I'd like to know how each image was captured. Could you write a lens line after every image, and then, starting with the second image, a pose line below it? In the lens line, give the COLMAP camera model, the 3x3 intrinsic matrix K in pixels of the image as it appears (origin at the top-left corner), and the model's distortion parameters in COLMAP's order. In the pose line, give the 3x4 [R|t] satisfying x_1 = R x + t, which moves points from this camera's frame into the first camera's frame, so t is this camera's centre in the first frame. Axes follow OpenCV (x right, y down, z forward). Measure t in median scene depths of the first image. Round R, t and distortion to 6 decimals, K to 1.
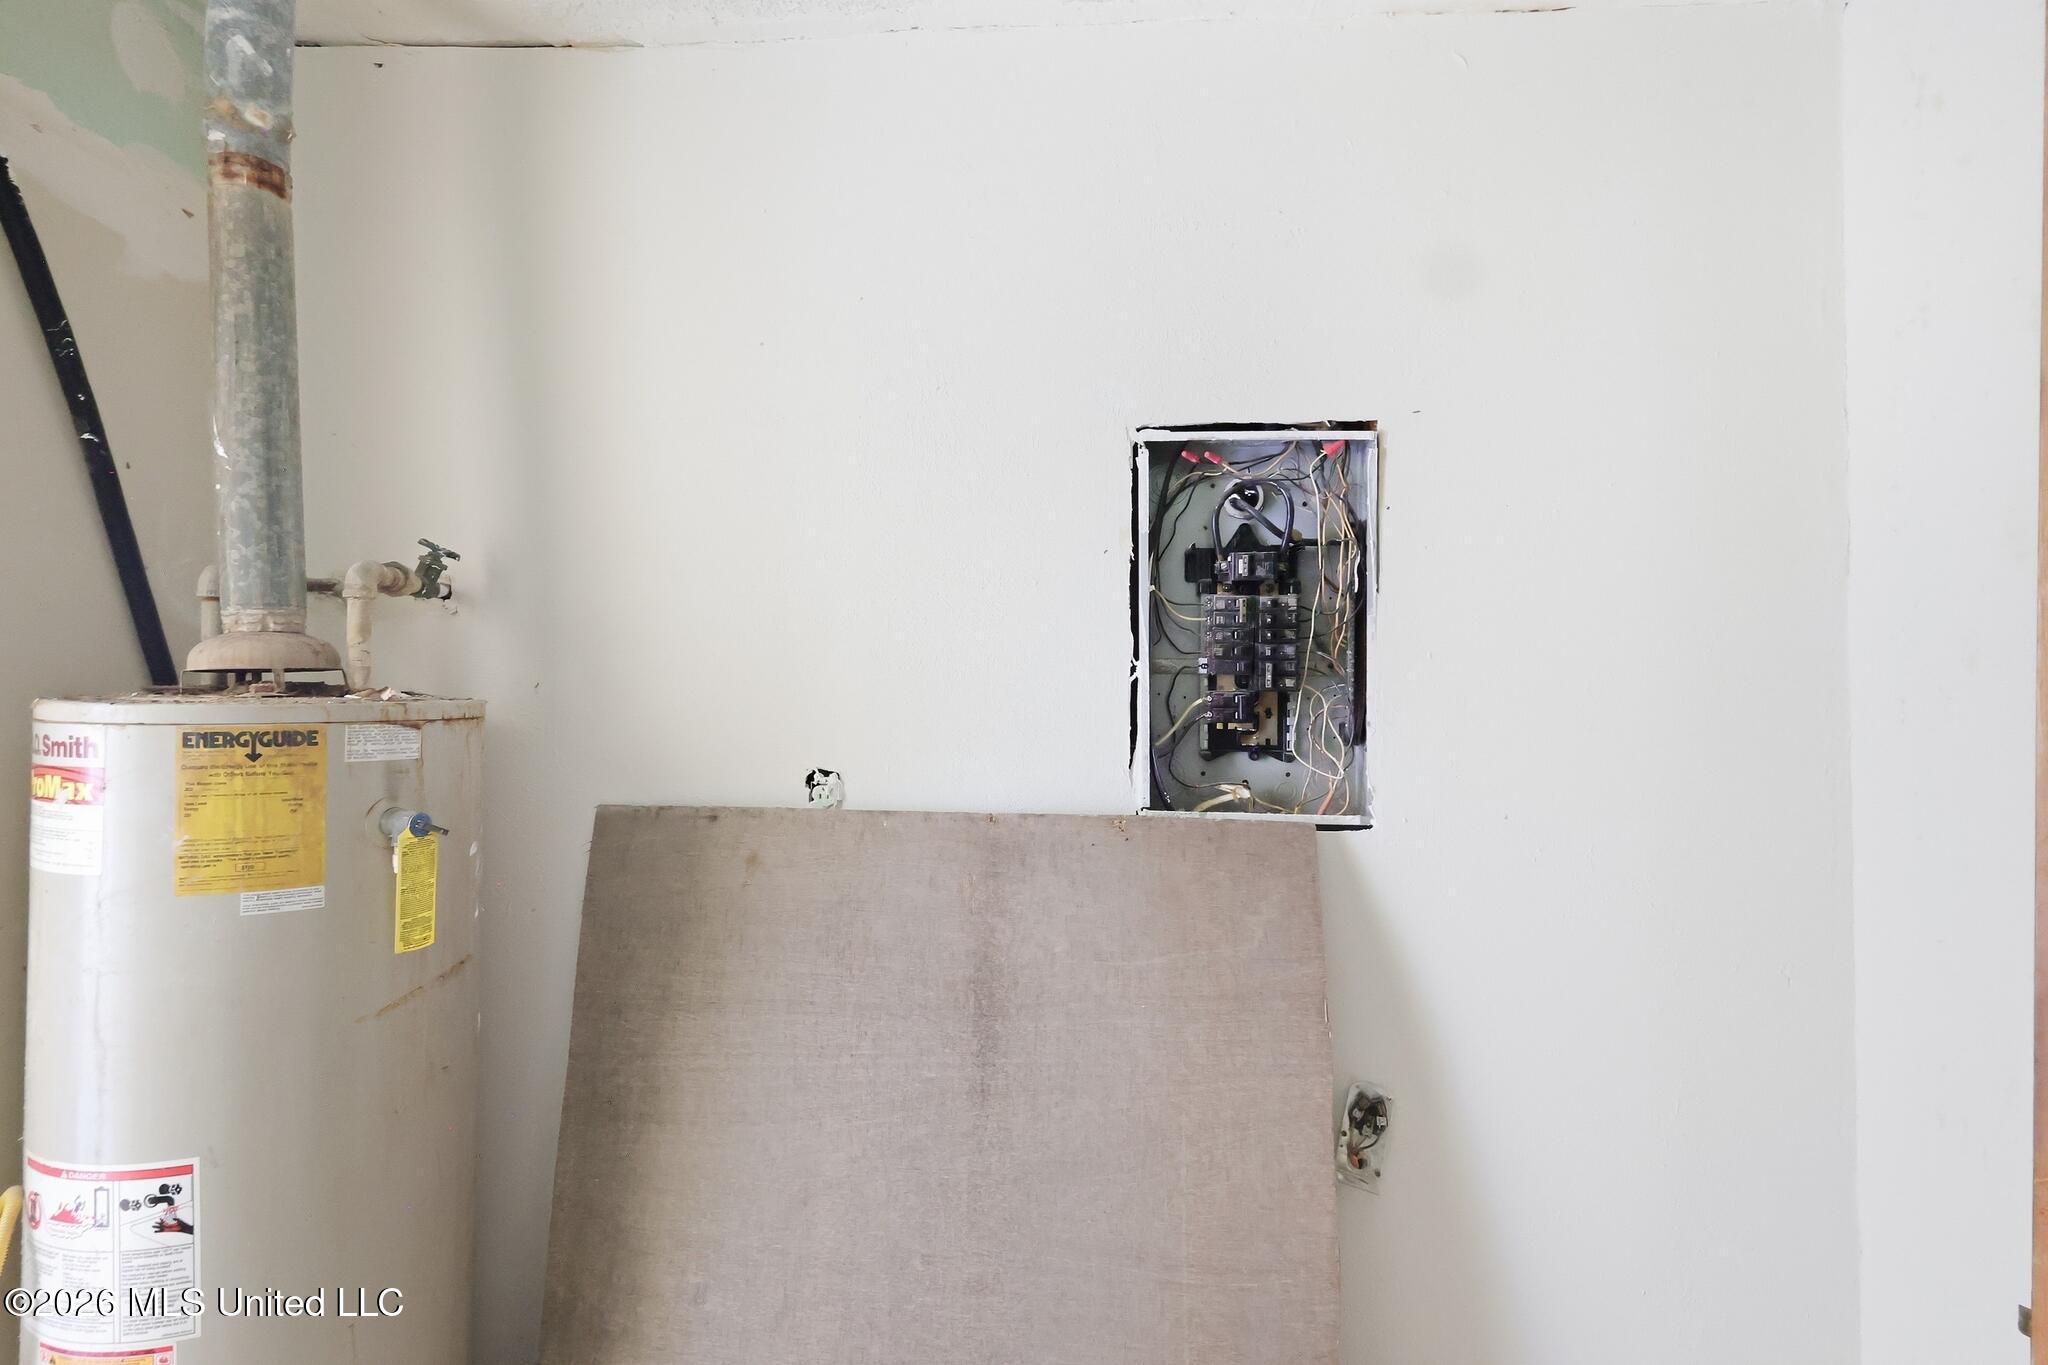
lens RADIAL K [[979.6, 0, 1025.5], [0, 979.6, 680.4], [0, 0, 1]] dist [0.002892, 0.000425]
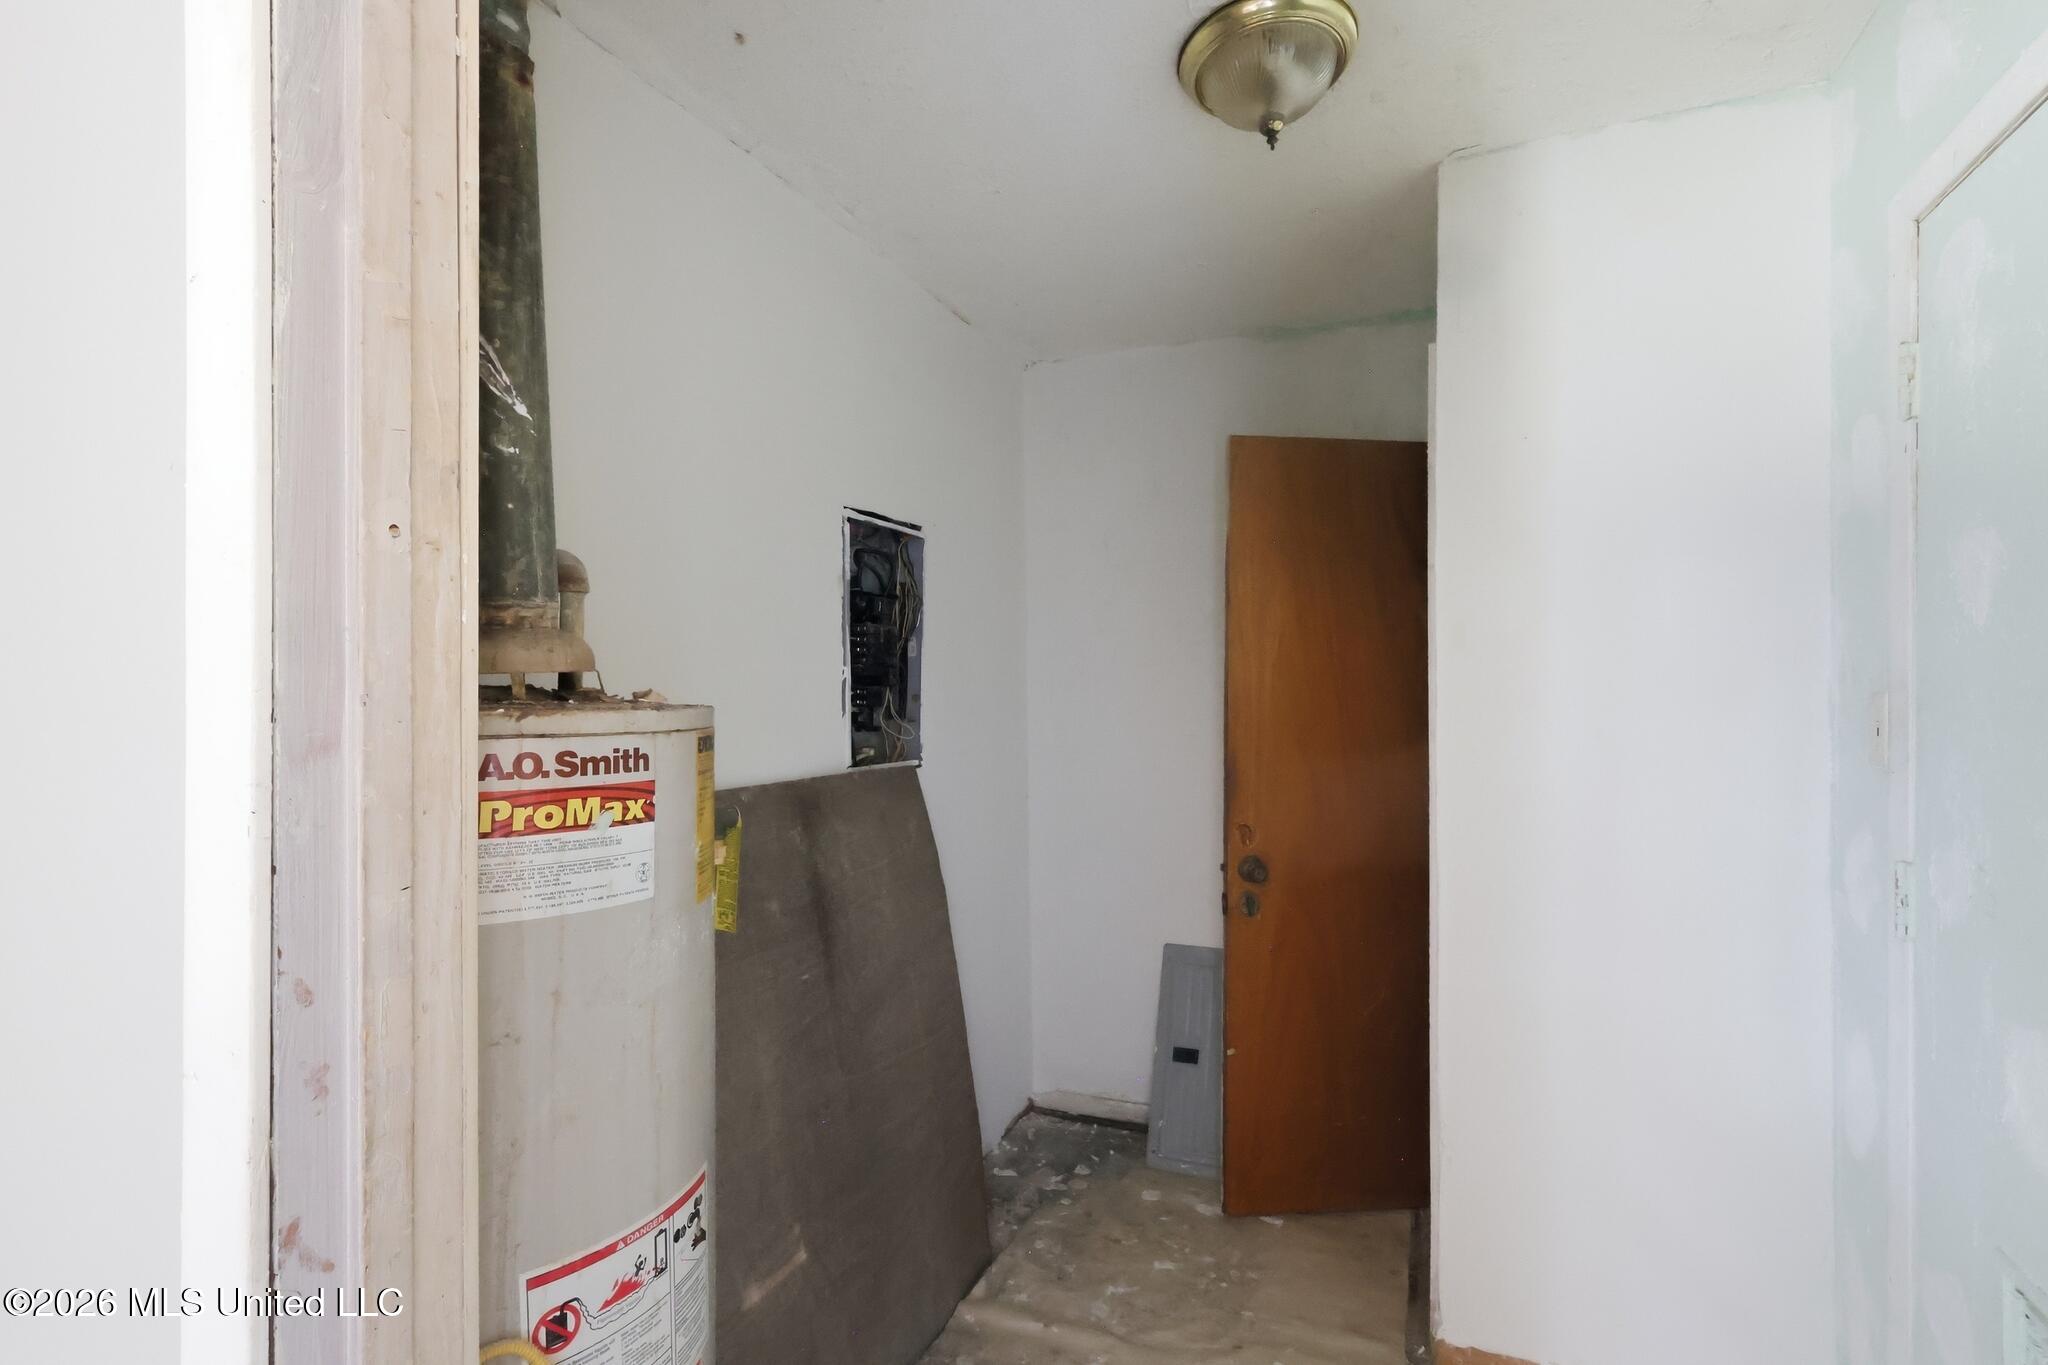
lens RADIAL K [[979.6, 0, 1027.2], [0, 979.6, 682.2], [0, 0, 1]] dist [0.002892, 0.000425]
pose [[0.338614, -0.005018, 0.940912, -1.669846], [-0.002526, 0.999977, 0.006242, -0.009230], [-0.940922, -0.004490, 0.338594, 0.358188]]
